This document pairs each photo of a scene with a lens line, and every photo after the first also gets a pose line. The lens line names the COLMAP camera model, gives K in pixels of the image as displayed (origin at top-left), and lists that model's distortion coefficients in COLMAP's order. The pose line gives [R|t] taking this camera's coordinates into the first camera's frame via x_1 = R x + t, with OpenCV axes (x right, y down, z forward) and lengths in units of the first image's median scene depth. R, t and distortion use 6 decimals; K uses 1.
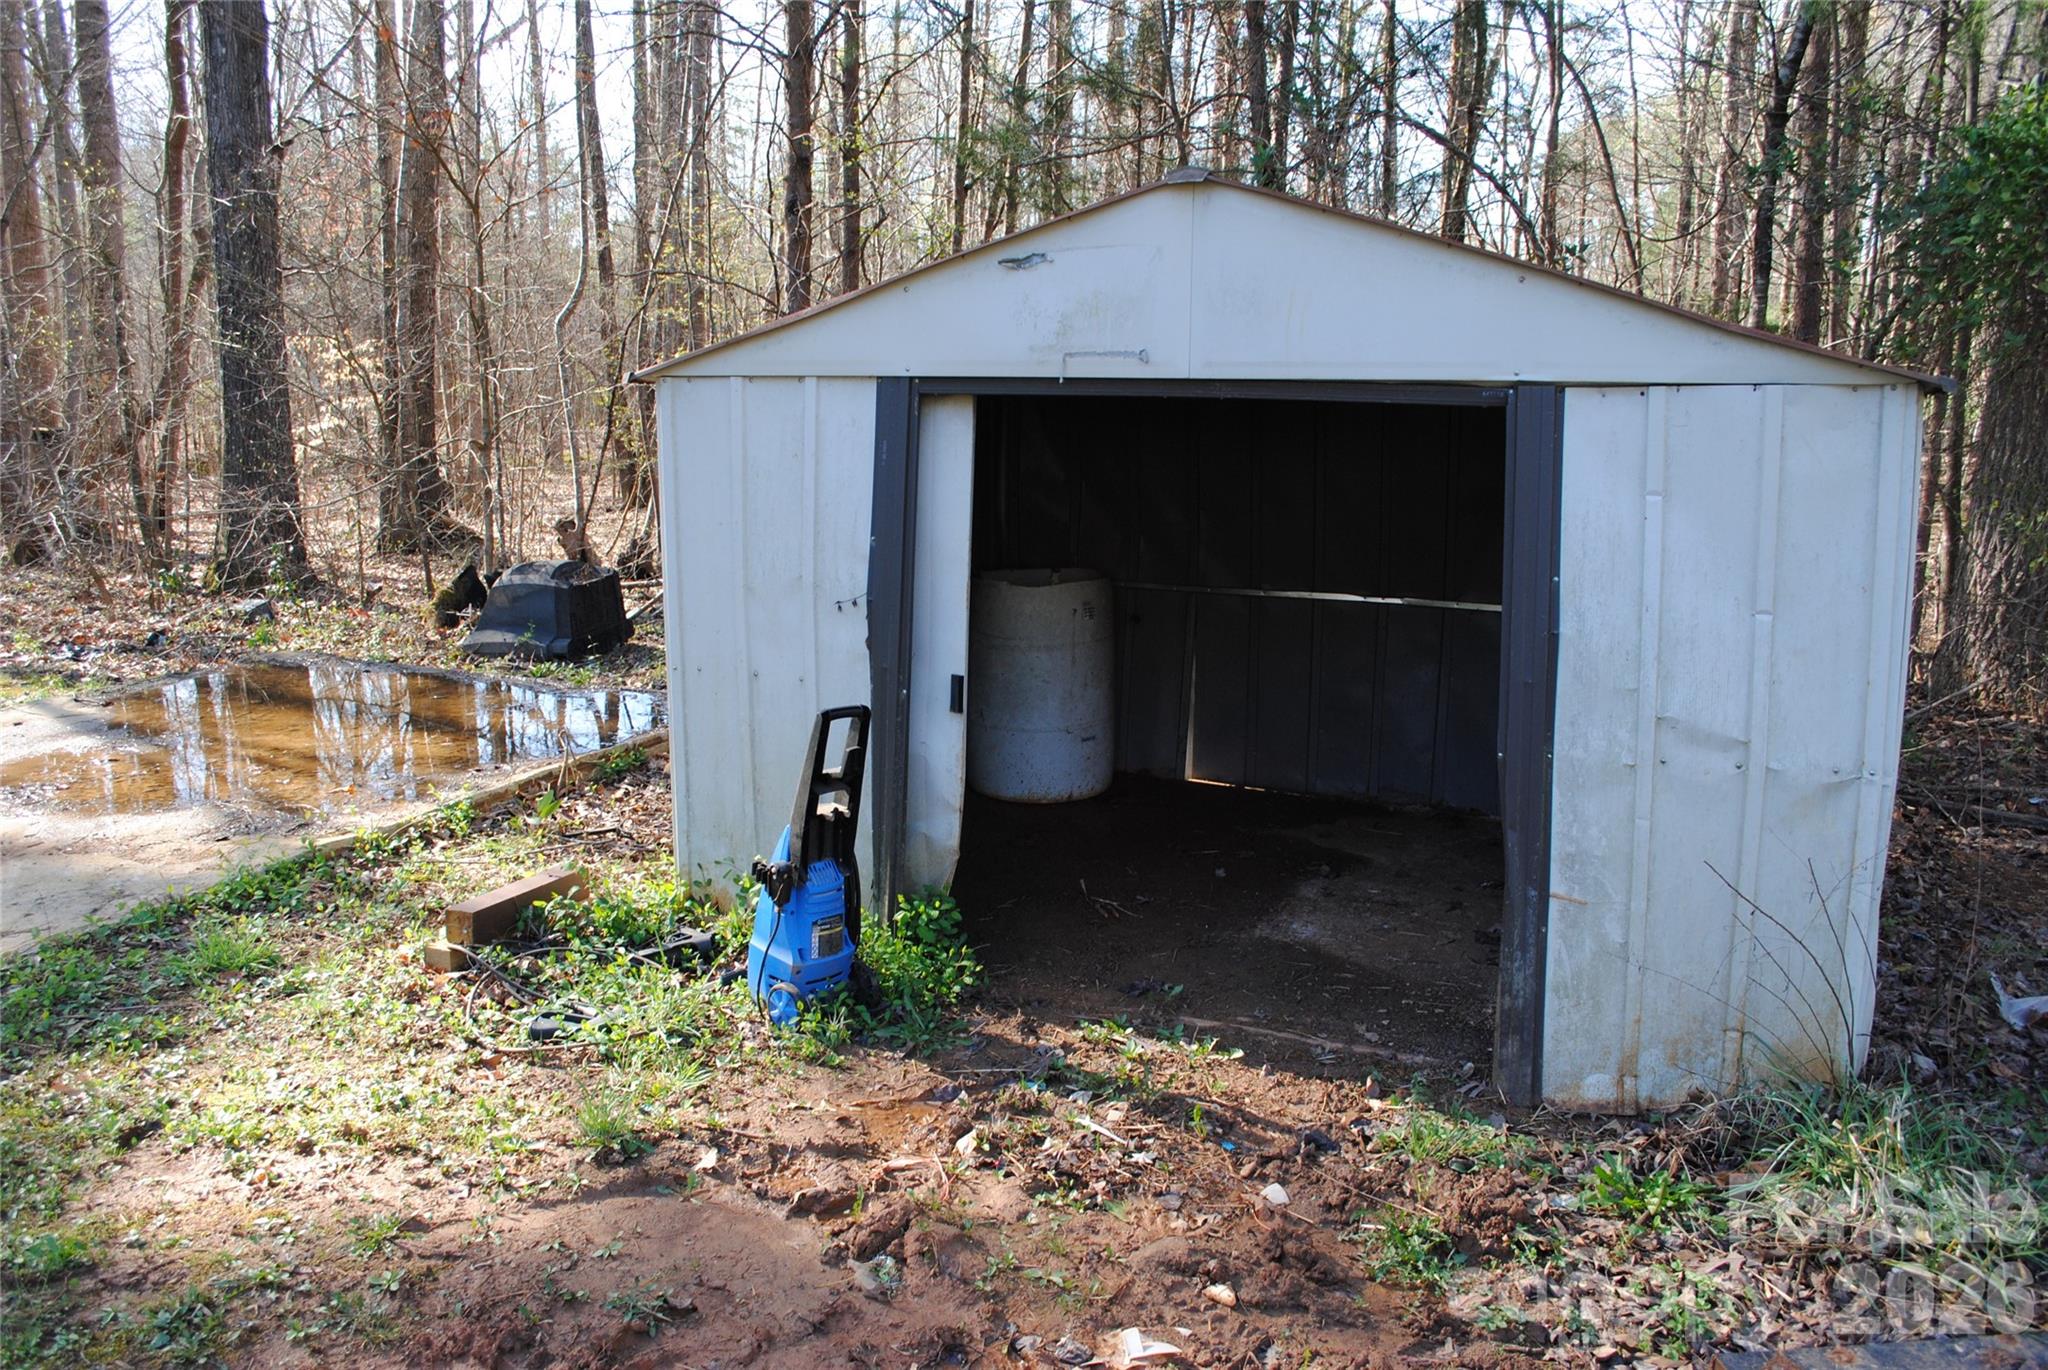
lens RADIAL K [[1630.2, 0, 1003.3], [0, 1630.2, 691.8], [0, 0, 1]] dist [-0.079897, 0.013284]
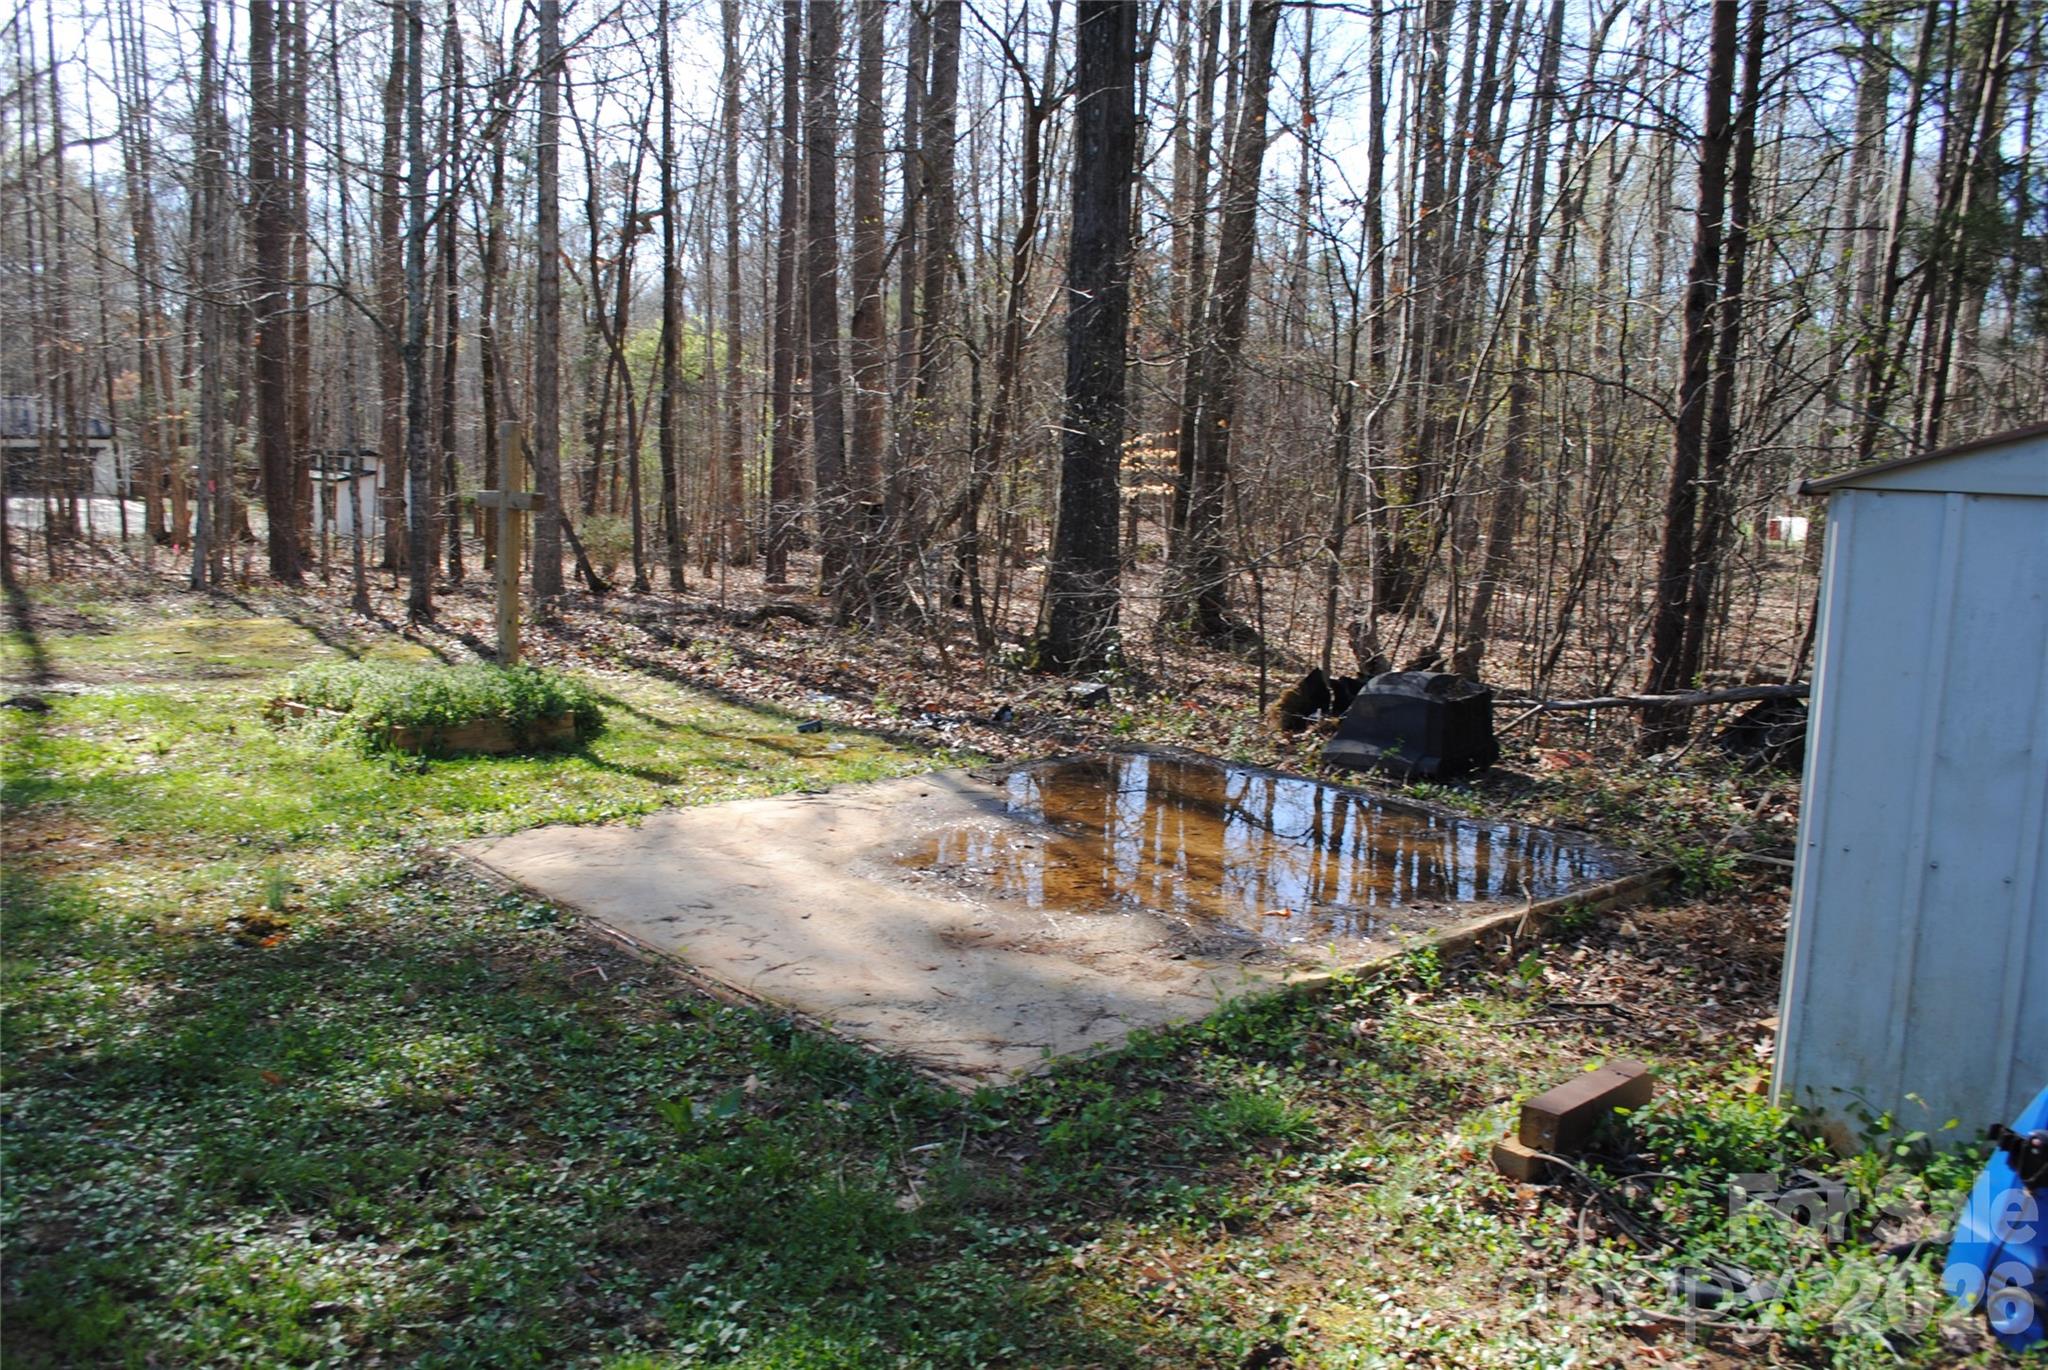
lens RADIAL K [[1630.2, 0, 1003.3], [0, 1630.2, 691.8], [0, 0, 1]] dist [-0.079897, 0.013284]
pose [[0.910142, 0.081857, -0.406129, -0.213571], [-0.106699, 0.993532, -0.038864, -0.013722], [0.400321, 0.078705, 0.912989, 0.087703]]
